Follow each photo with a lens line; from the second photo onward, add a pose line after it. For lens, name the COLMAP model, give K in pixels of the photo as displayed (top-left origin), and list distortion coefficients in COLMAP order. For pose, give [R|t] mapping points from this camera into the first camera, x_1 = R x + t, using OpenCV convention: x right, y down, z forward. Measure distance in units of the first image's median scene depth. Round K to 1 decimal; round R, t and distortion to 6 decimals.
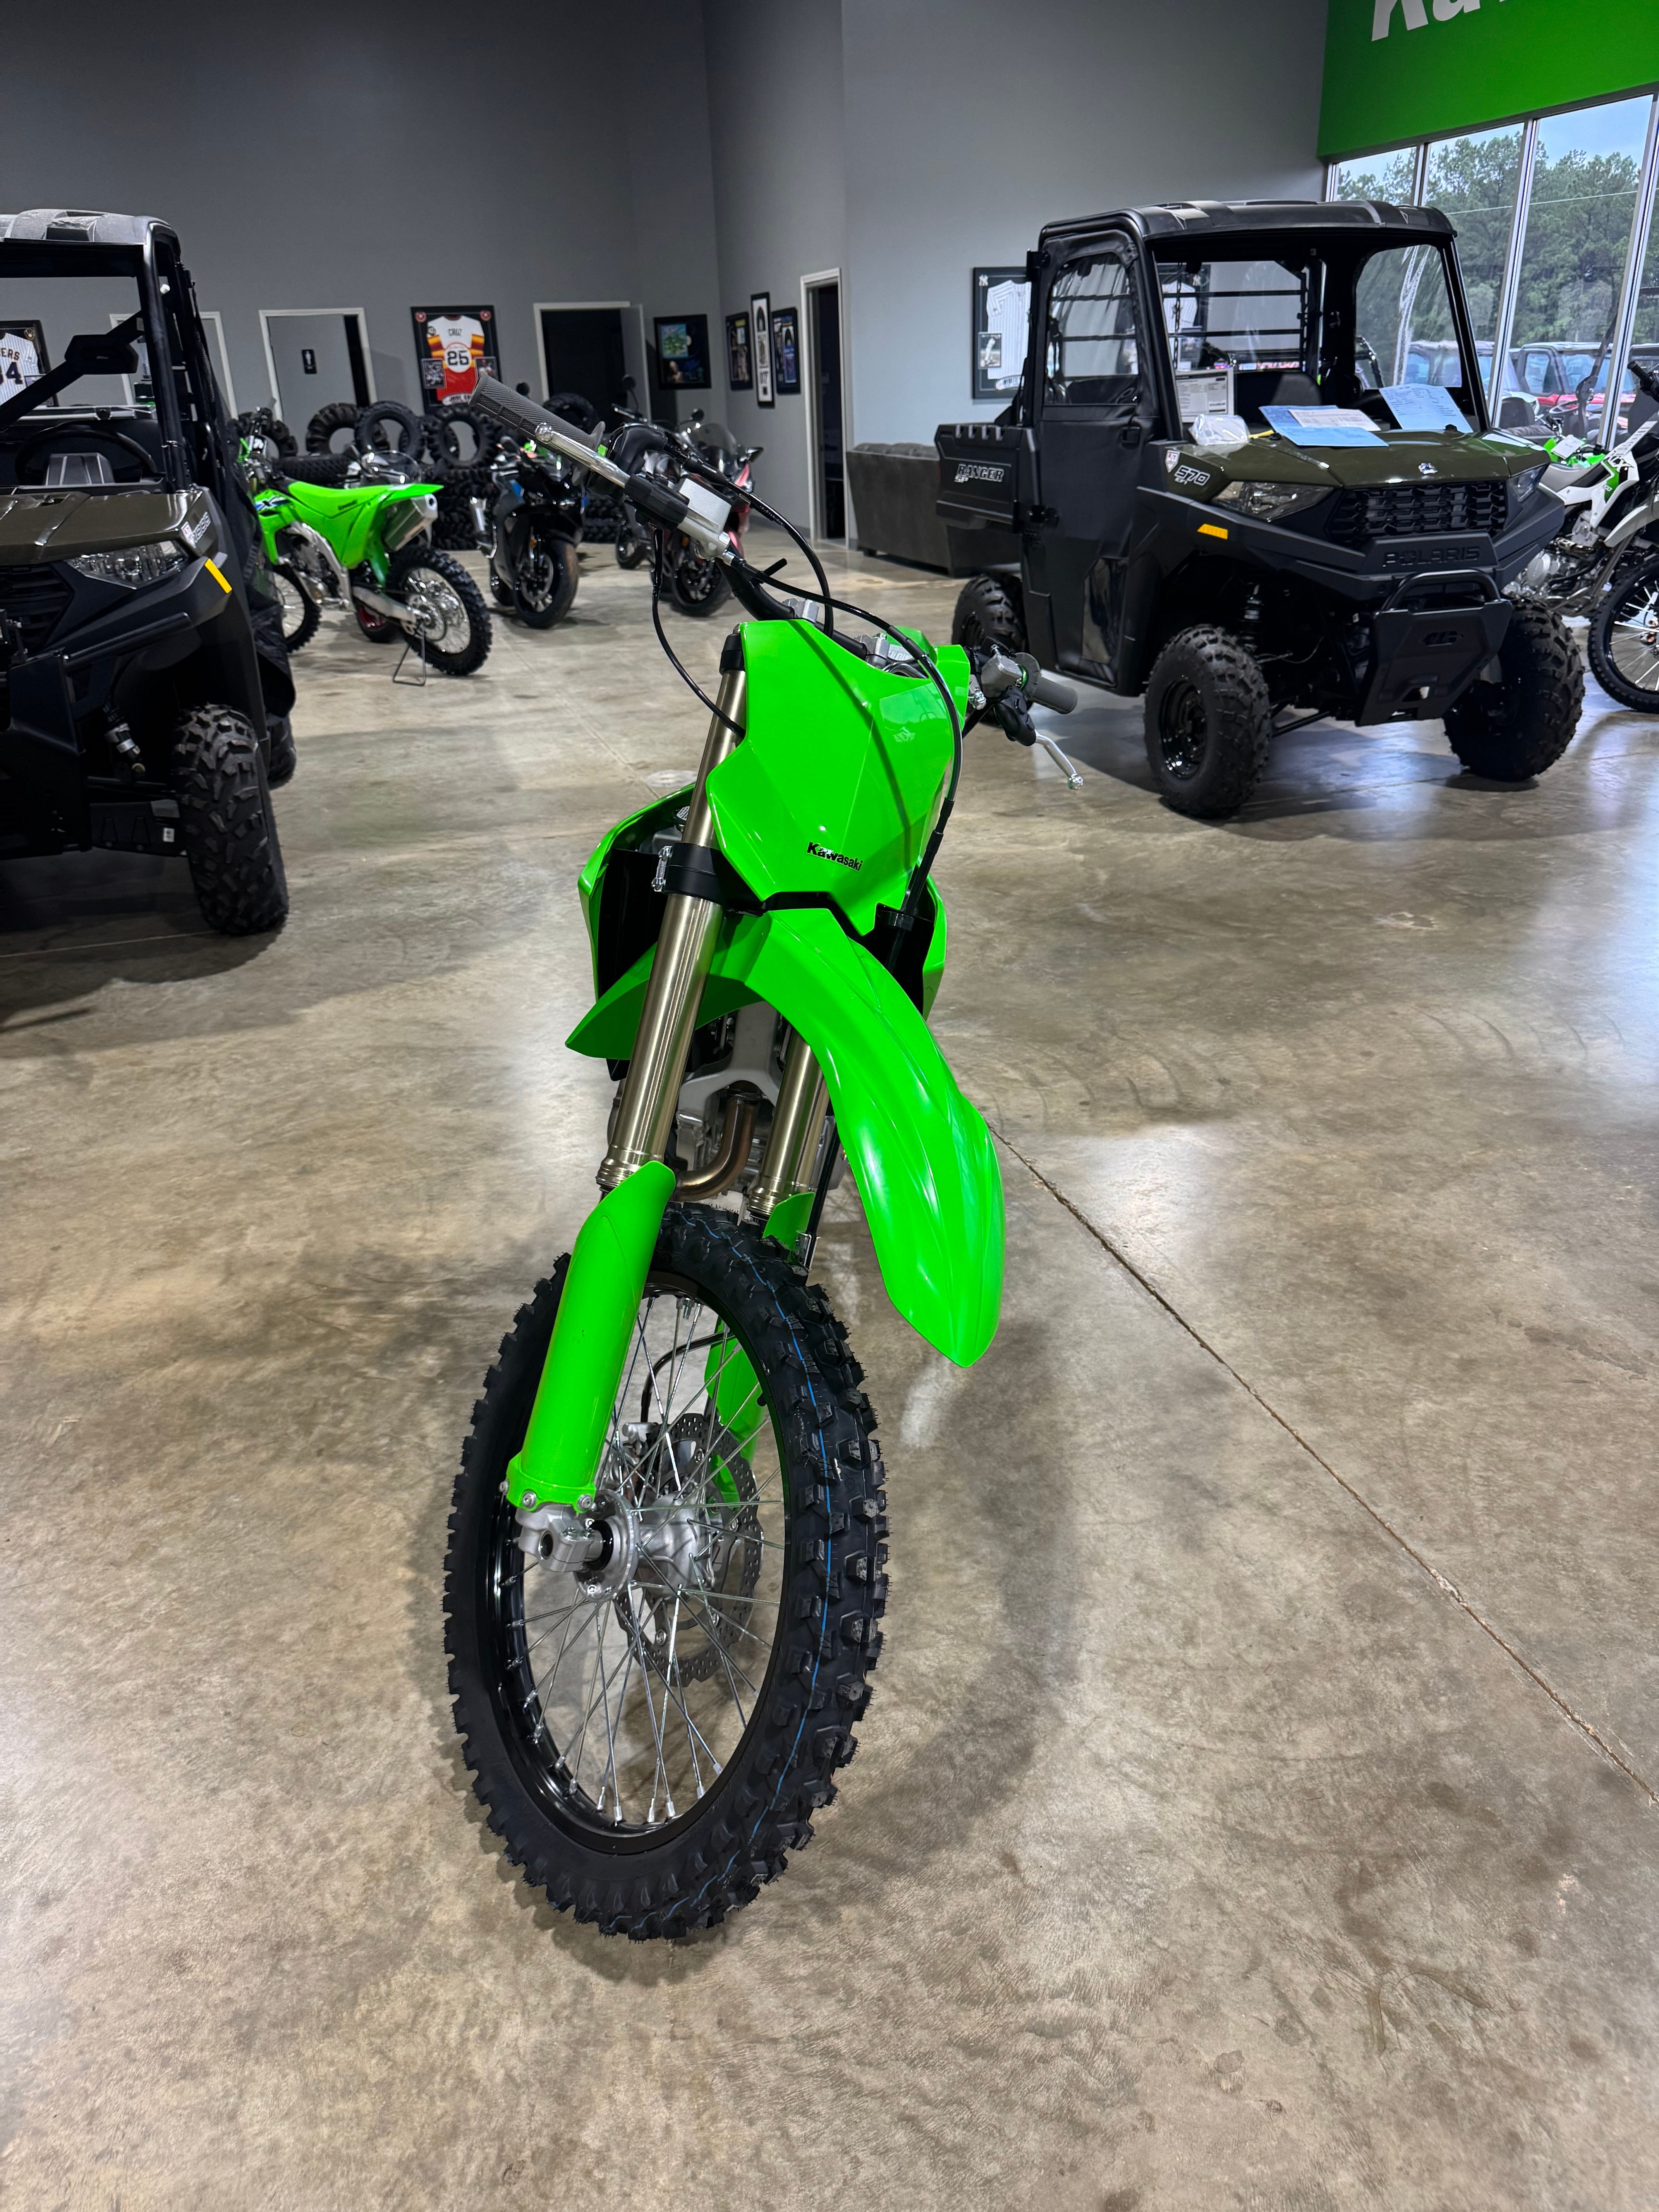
lens RADIAL K [[1601.2, 0, 815.0], [0, 1601.2, 1104.9], [0, 0, 1]] dist [0.002386, -0.004006]
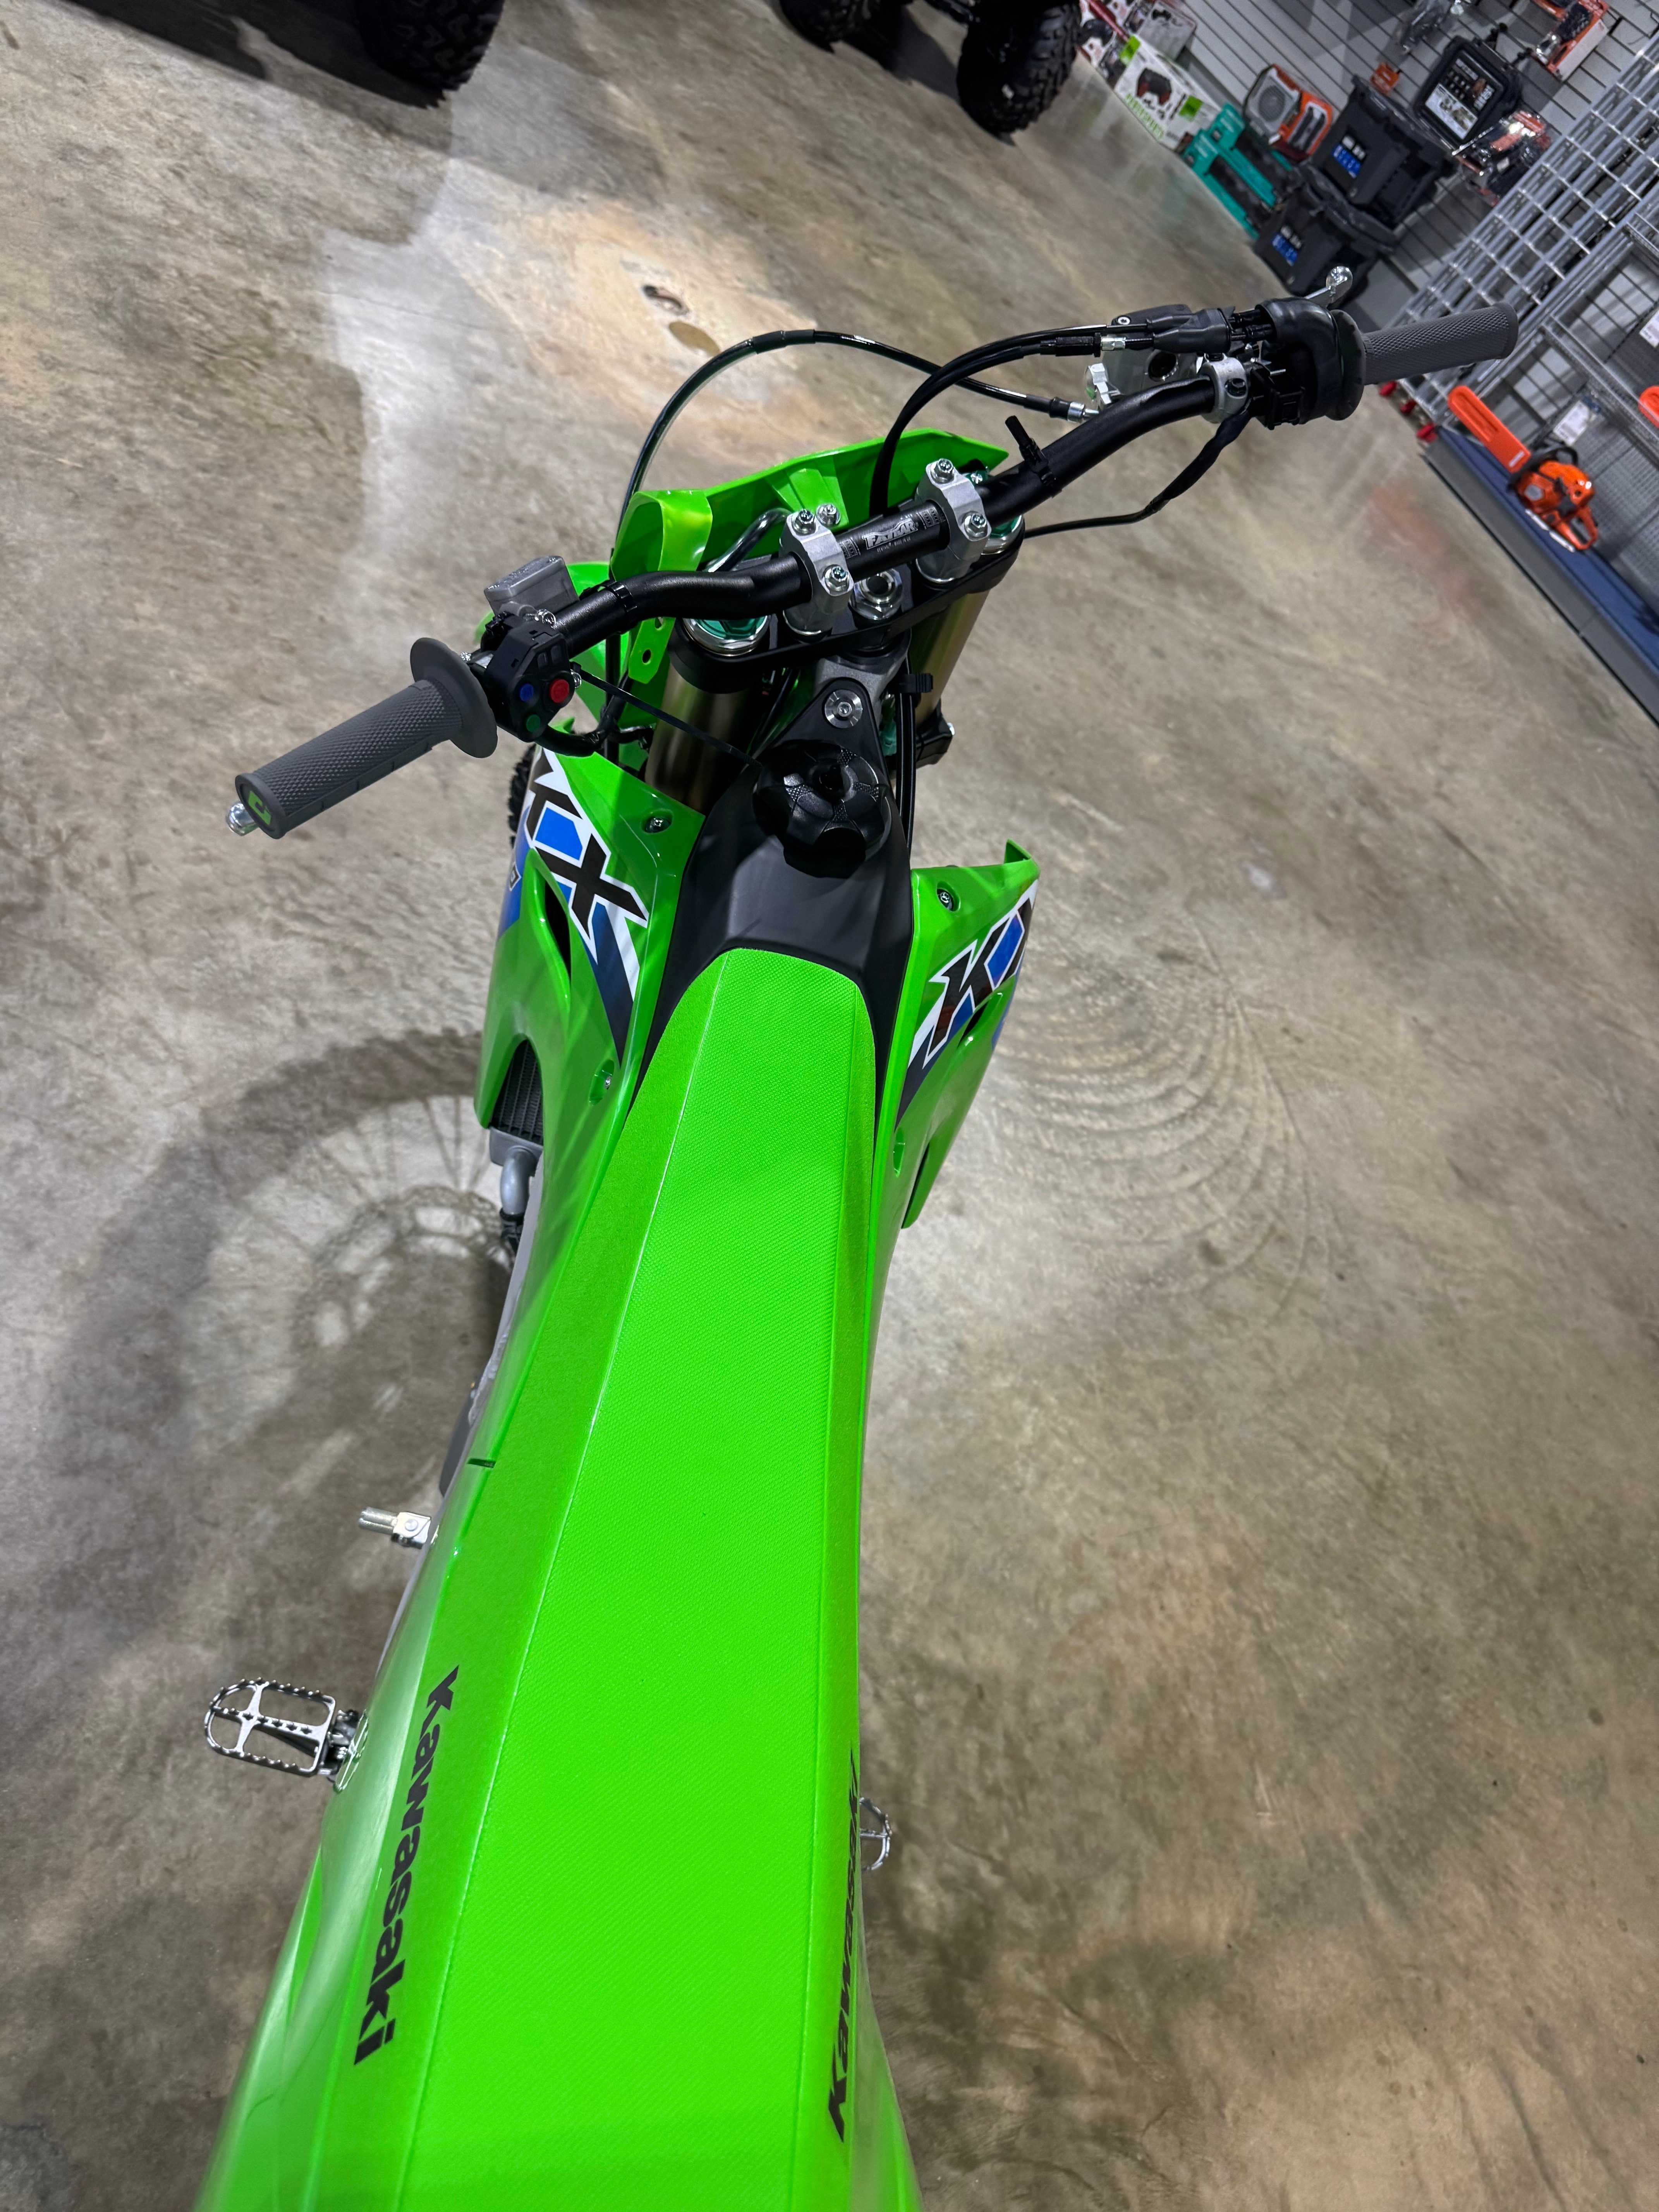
lens RADIAL K [[1571.8, 0, 797.9], [0, 1571.8, 1073.4], [0, 0, 1]] dist [0.064399, -0.098666]
pose [[-0.895667, -0.270169, -0.353256, 0.171152], [-0.421249, 0.260721, 0.868662, -0.637525], [-0.142584, 0.926840, -0.347328, 1.224154]]
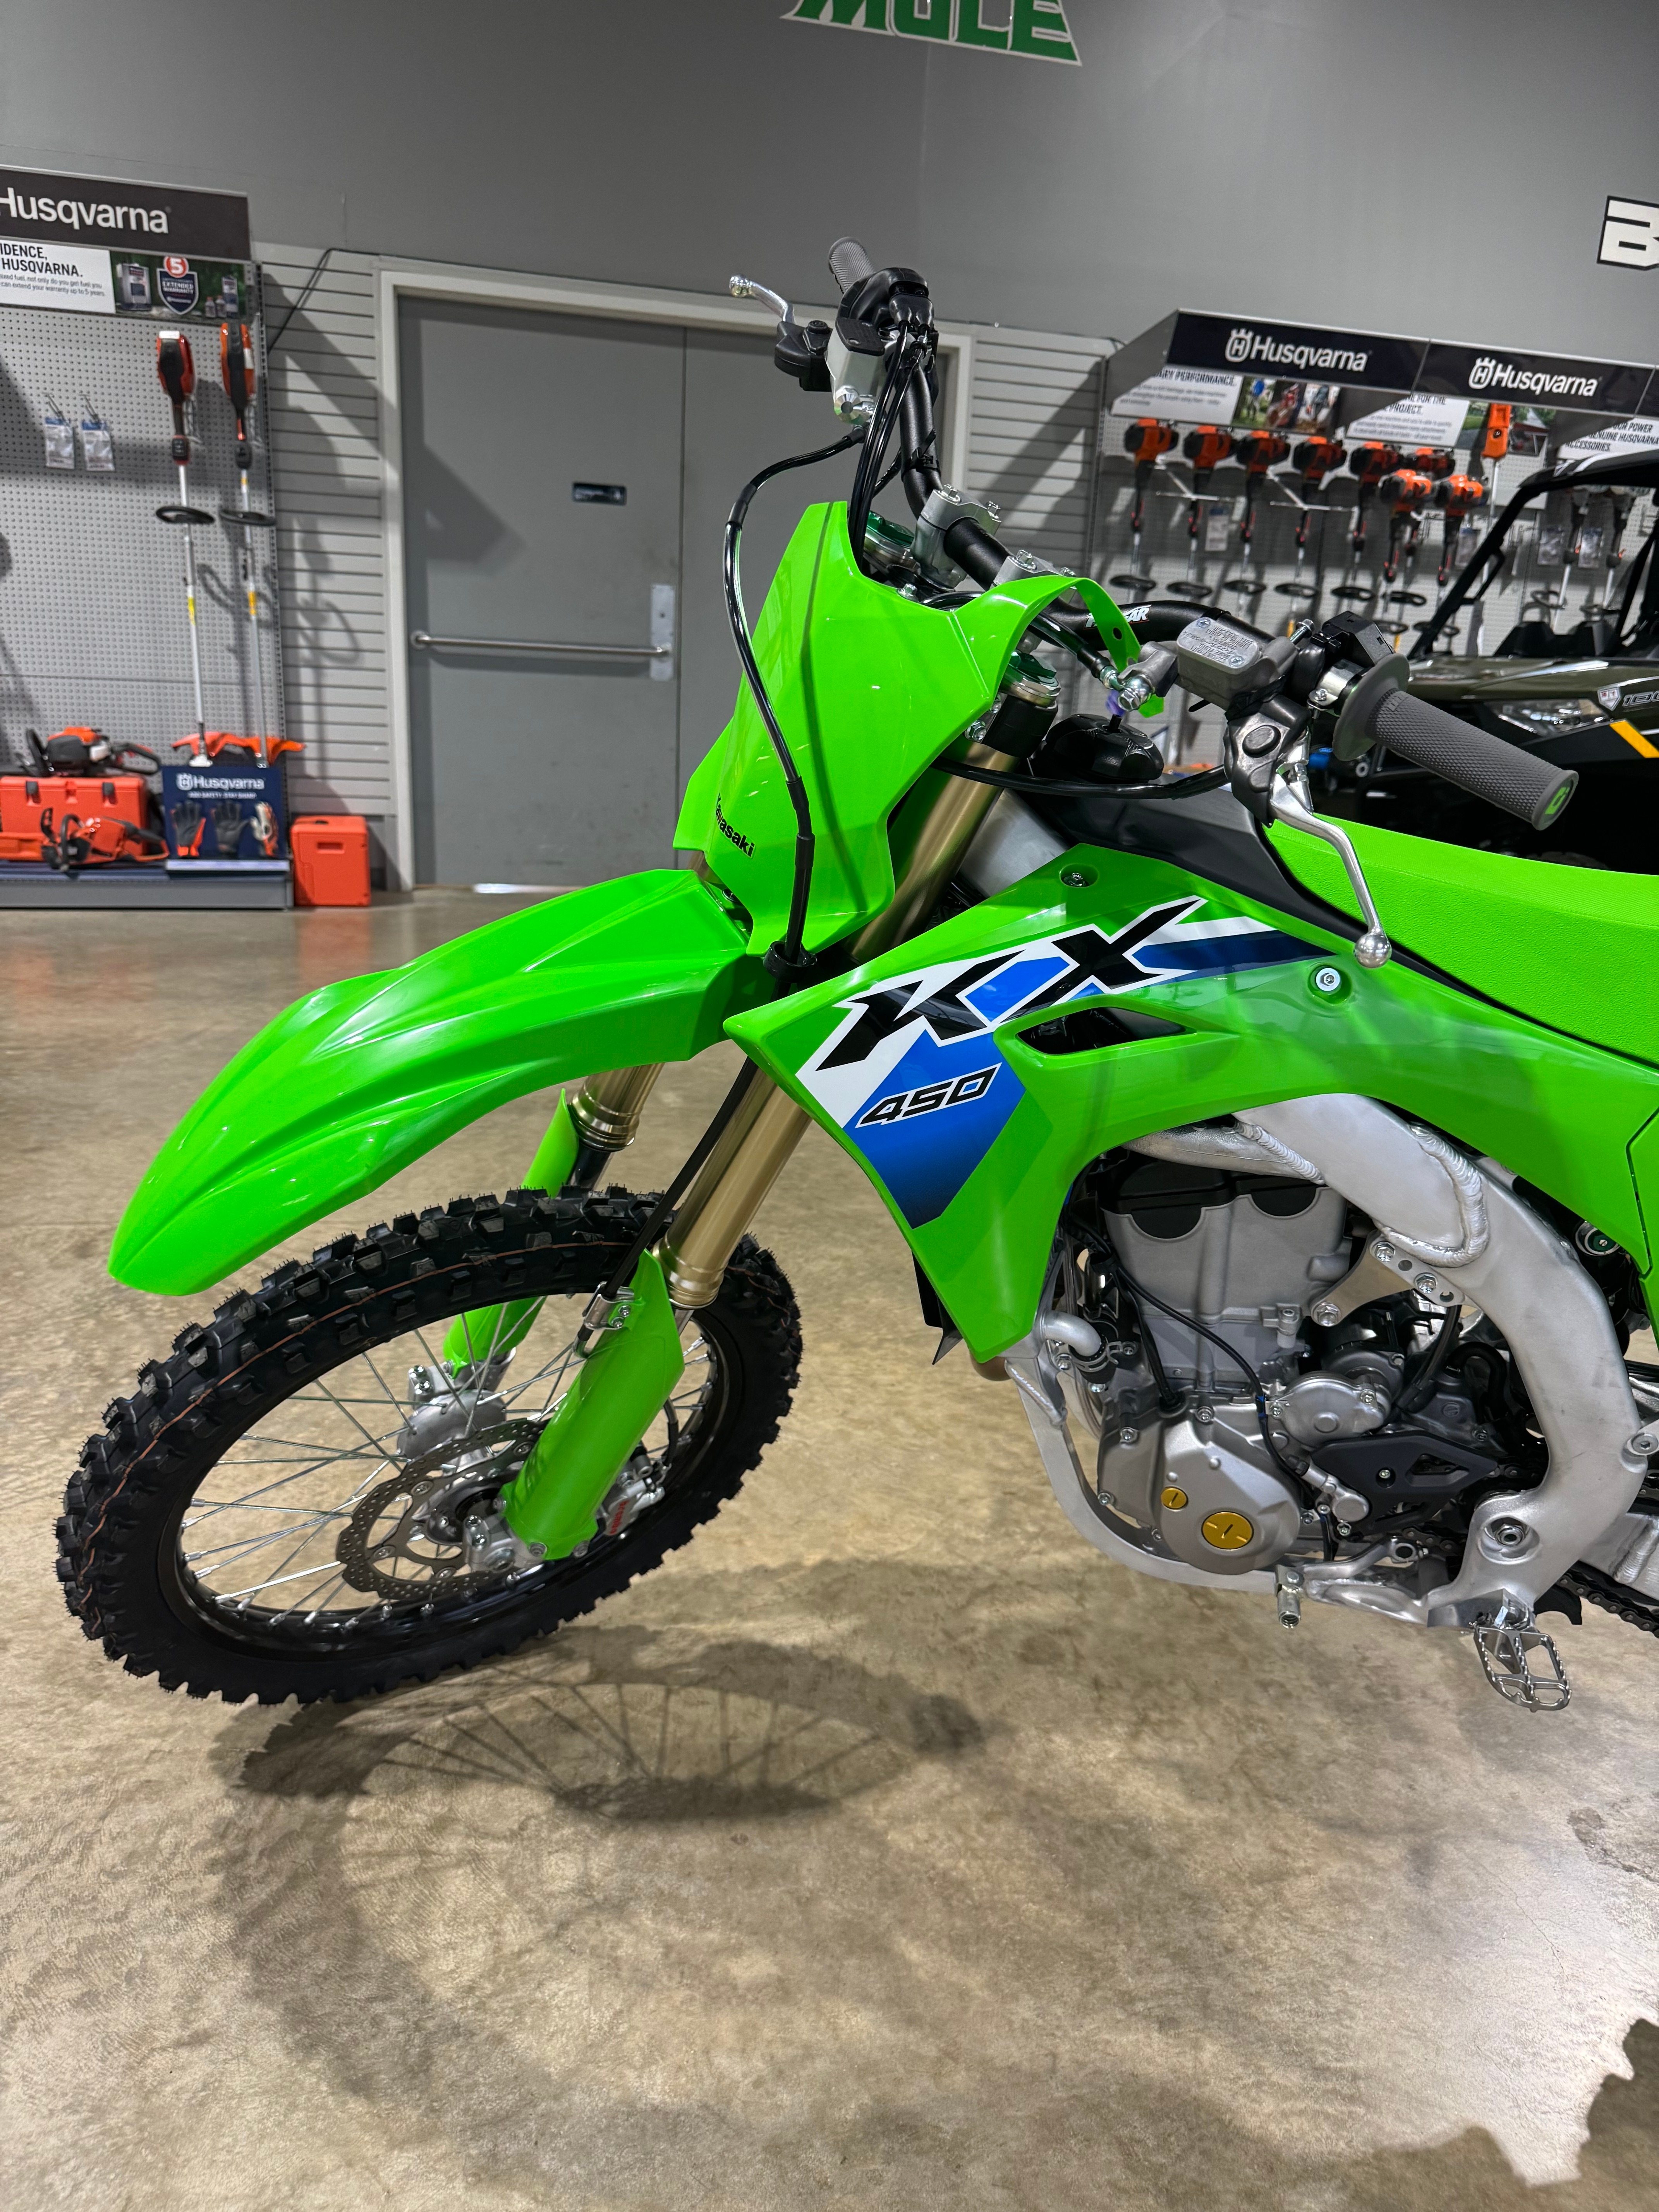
lens RADIAL K [[1601.2, 0, 815.0], [0, 1601.2, 1104.9], [0, 0, 1]] dist [0.002386, -0.004006]
pose [[-0.042068, 0.303050, -0.952046, 0.617437], [-0.451926, 0.844065, 0.288648, -0.232589], [0.891063, 0.442397, 0.101448, 0.860873]]
